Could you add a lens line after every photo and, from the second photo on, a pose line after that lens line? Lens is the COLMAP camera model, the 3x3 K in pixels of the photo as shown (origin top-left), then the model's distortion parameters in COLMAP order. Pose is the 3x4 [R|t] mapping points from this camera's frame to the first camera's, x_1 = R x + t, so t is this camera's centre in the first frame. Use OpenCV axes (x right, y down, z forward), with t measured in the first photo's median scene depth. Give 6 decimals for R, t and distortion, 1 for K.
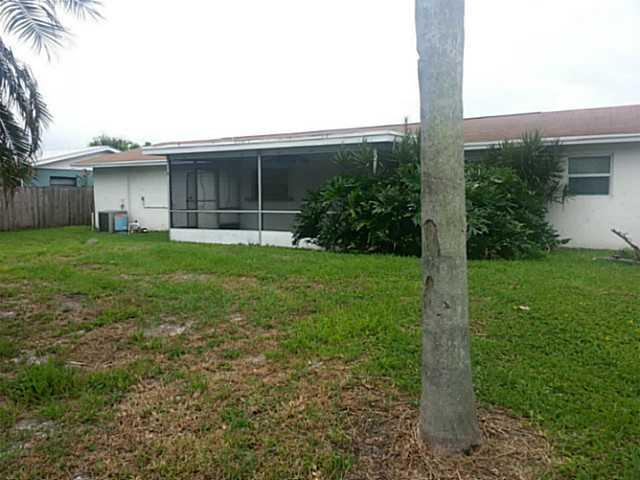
lens RADIAL K [[521.2, 0, 320.0], [0, 521.2, 240.0], [0, 0, 1]] dist [-0.003476, -0.004066]
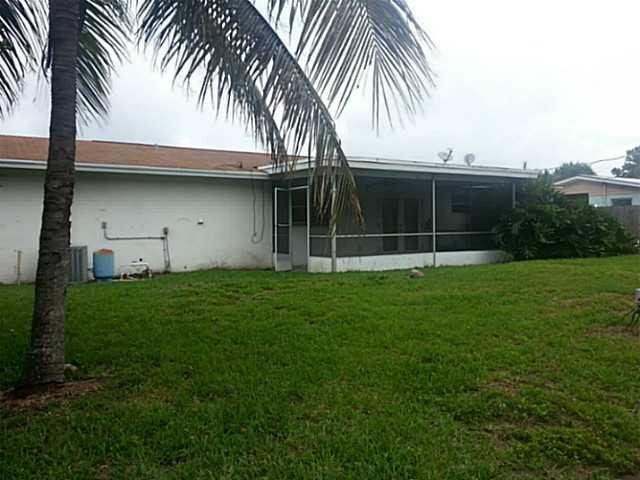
lens RADIAL K [[521.2, 0, 320.0], [0, 521.2, 240.0], [0, 0, 1]] dist [-0.003476, -0.004066]
pose [[0.472875, -0.028814, 0.880658, -1.125817], [0.080427, 0.996704, -0.010575, -0.049073], [-0.877451, 0.075830, 0.473634, 0.707287]]
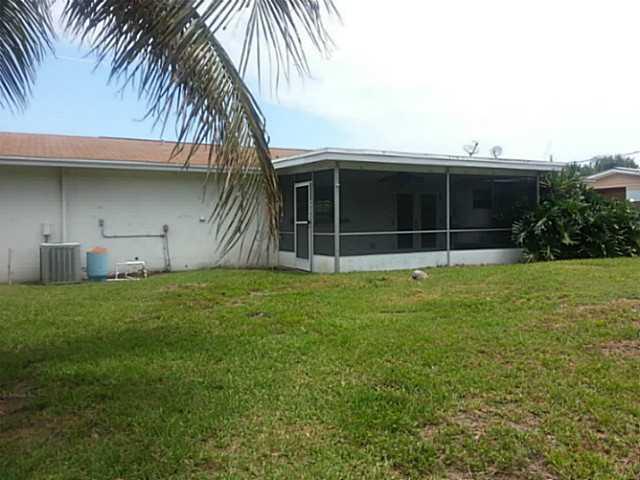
lens RADIAL K [[521.2, 0, 320.0], [0, 521.2, 240.0], [0, 0, 1]] dist [-0.003476, -0.004066]
pose [[0.530202, -0.035567, 0.847125, -1.055835], [0.079650, 0.996791, -0.008001, -0.048817], [-0.844122, 0.071716, 0.531333, 0.684908]]
